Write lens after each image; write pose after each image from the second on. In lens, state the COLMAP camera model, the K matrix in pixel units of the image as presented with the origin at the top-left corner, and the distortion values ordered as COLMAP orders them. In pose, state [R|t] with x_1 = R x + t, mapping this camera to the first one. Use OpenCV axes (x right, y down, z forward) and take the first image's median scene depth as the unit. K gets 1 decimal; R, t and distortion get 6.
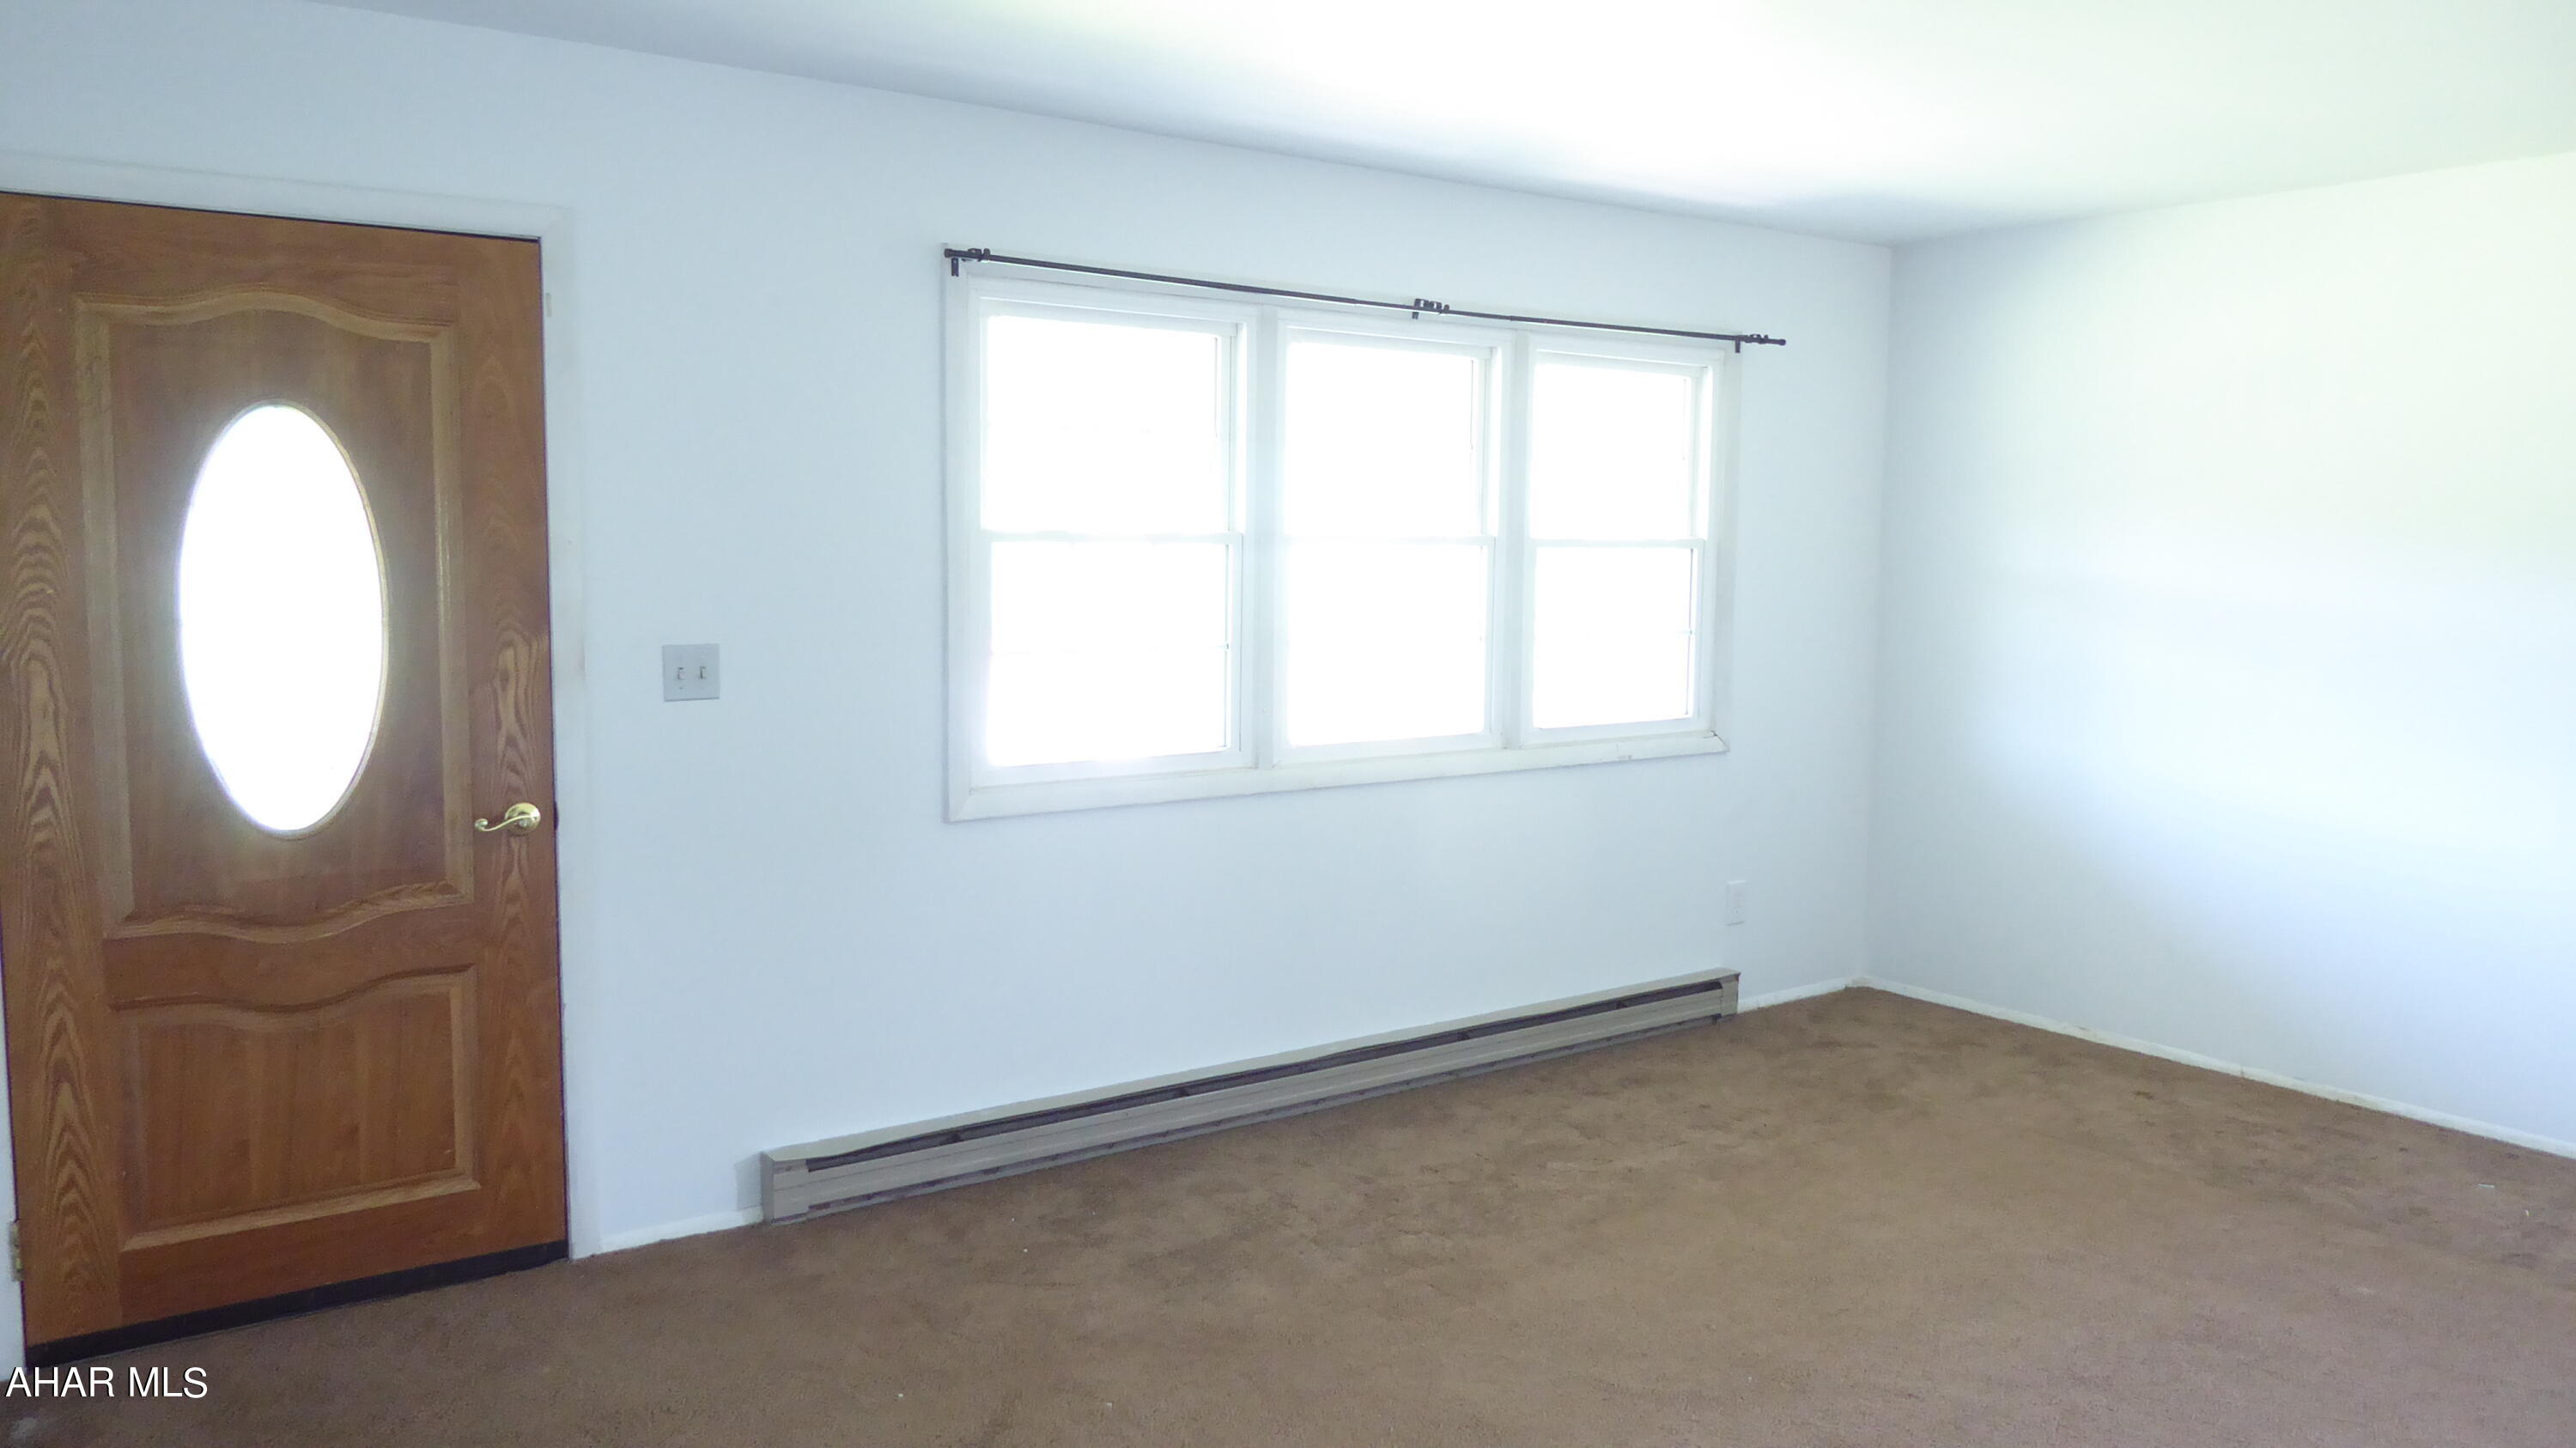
lens RADIAL K [[1868.5, 0, 1288.0], [0, 1868.5, 724.0], [0, 0, 1]] dist [-0.010819, 0.005720]
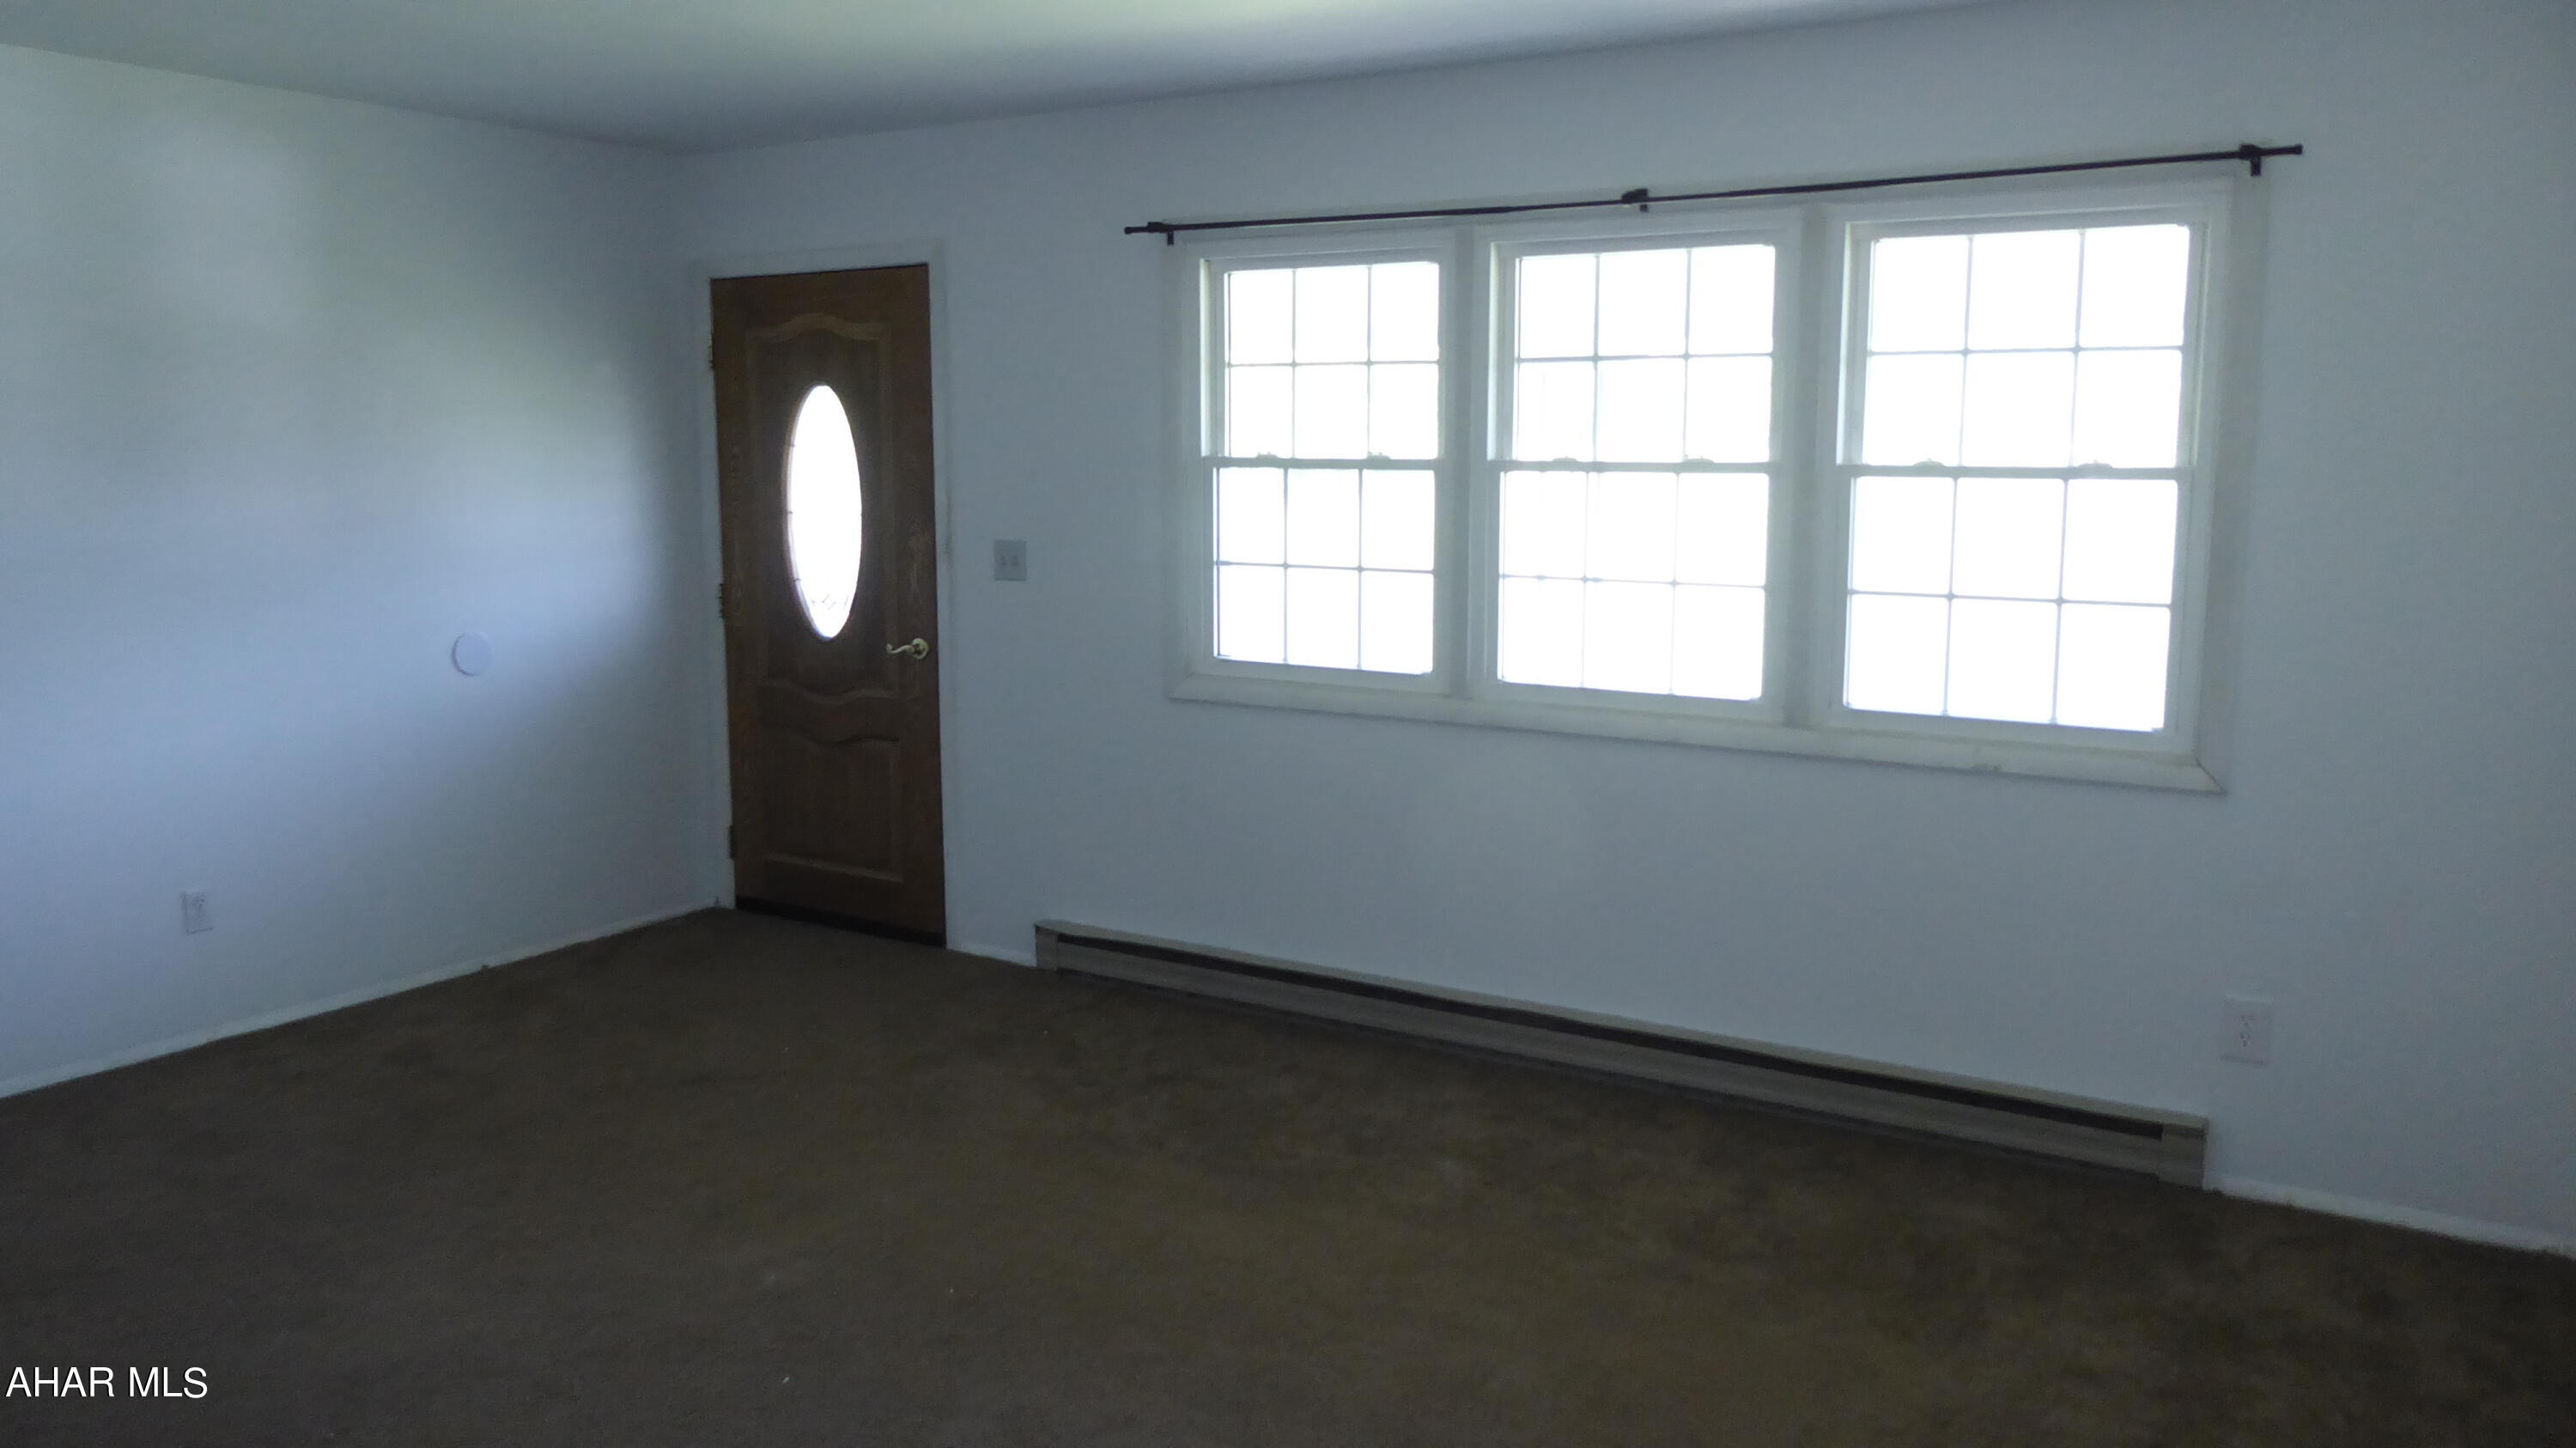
lens RADIAL K [[1868.5, 0, 1288.0], [0, 1868.5, 724.0], [0, 0, 1]] dist [-0.010819, 0.005720]
pose [[0.376415, 0.130245, -0.917250, 1.061572], [-0.091297, 0.990464, 0.103175, -0.070282], [0.921942, 0.044906, 0.384716, 0.665334]]
